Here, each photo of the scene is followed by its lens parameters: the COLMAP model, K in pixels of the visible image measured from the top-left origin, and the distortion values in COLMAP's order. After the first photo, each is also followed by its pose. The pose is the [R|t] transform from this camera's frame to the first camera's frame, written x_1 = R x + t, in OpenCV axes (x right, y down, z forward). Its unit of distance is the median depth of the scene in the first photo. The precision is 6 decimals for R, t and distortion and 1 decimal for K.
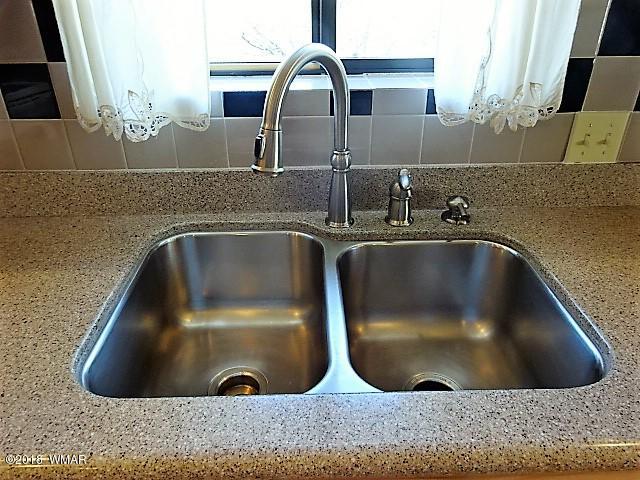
lens RADIAL K [[471.1, 0, 320.0], [0, 471.1, 240.0], [0, 0, 1]] dist [0.005838, -0.000010]
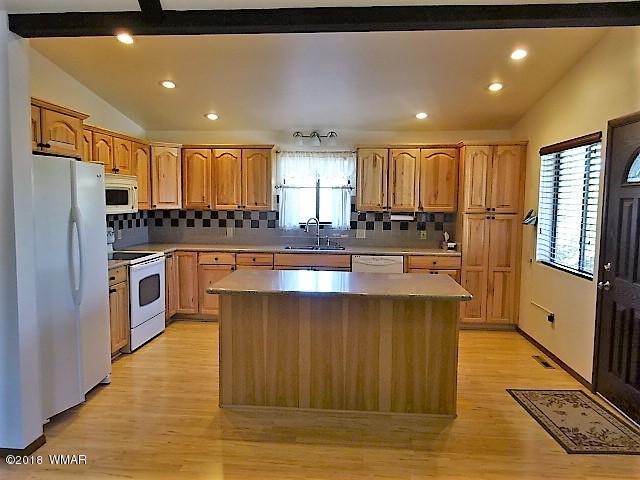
lens RADIAL K [[471.1, 0, 320.0], [0, 471.1, 240.0], [0, 0, 1]] dist [0.005838, -0.000010]
pose [[0.992991, 0.026841, -0.115098, 0.834995], [-0.074387, 0.898712, -0.432184, 2.728969], [0.091839, 0.437717, 0.894410, -4.818822]]
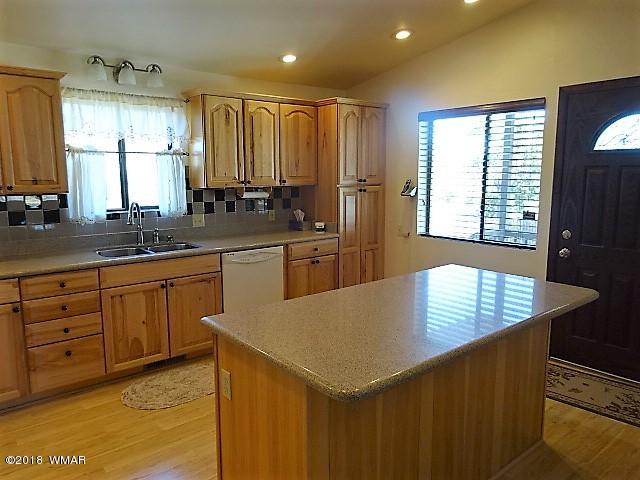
lens RADIAL K [[471.1, 0, 320.0], [0, 471.1, 240.0], [0, 0, 1]] dist [0.005838, -0.000010]
pose [[0.793332, -0.083024, 0.603101, -1.219915], [0.310216, 0.907525, -0.283134, 1.609204], [-0.523822, 0.411711, 0.745724, -2.896364]]
